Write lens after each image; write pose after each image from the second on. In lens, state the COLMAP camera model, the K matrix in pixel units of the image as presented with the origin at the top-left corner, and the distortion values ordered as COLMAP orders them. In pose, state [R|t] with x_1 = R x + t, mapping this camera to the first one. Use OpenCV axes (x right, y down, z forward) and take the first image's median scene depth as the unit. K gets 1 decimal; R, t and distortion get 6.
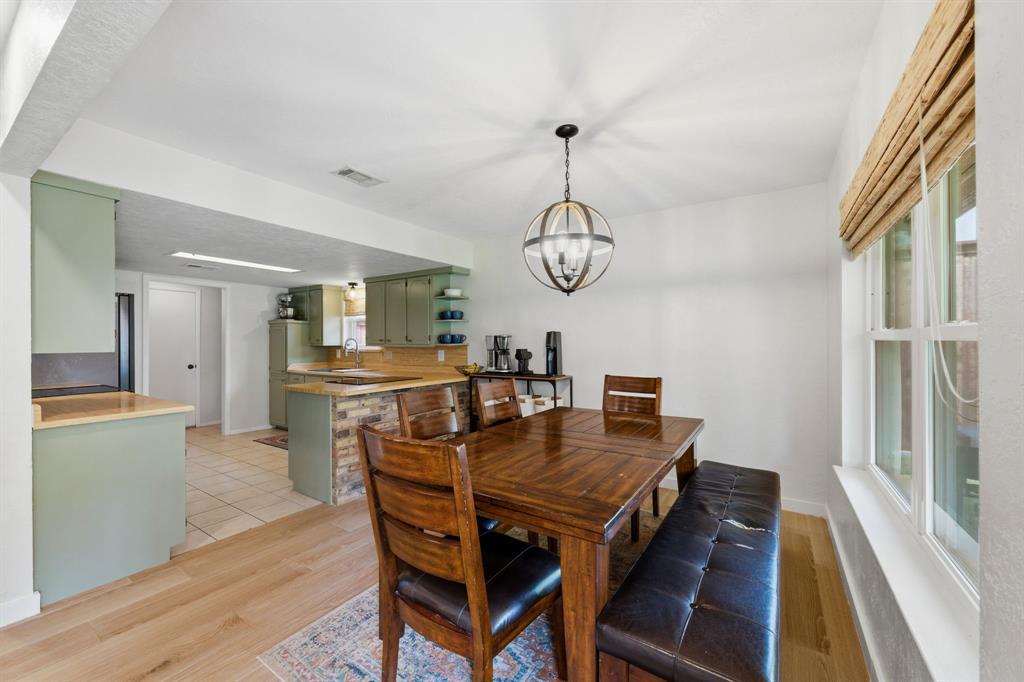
lens RADIAL K [[406.2, 0, 512.0], [0, 406.2, 341.0], [0, 0, 1]] dist [-0.002497, -0.000372]
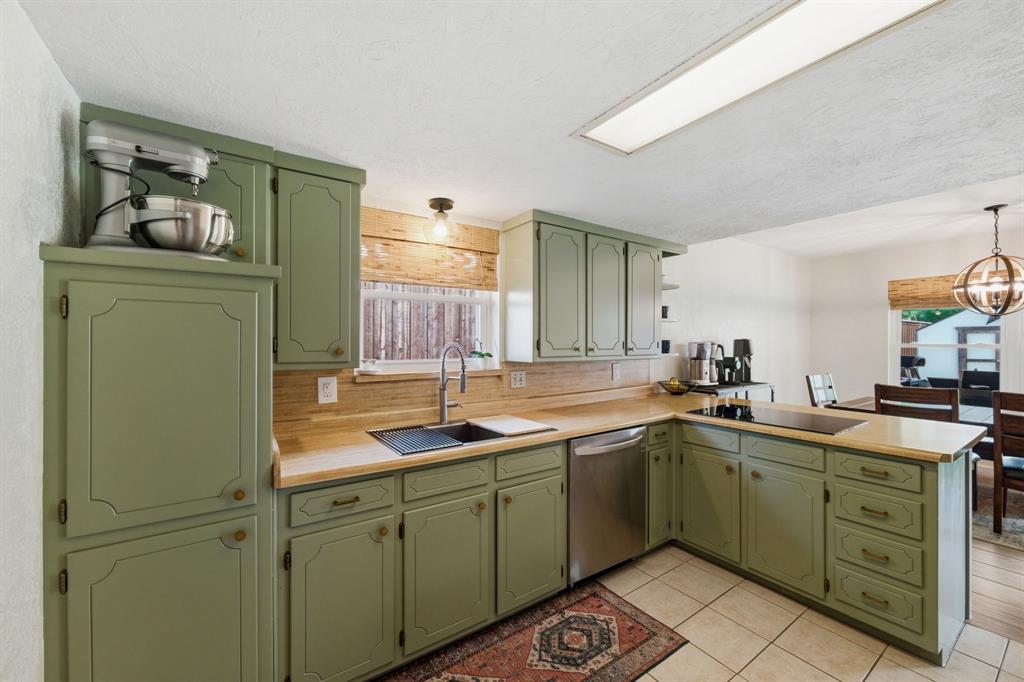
lens RADIAL K [[408.1, 0, 506.5], [0, 408.1, 338.8], [0, 0, 1]] dist [-0.001709, 0.000229]
pose [[0.381483, 0.009871, 0.924323, -0.760860], [-0.003676, 0.999951, -0.009162, -0.008693], [-0.924368, 0.000097, 0.381501, 0.830515]]
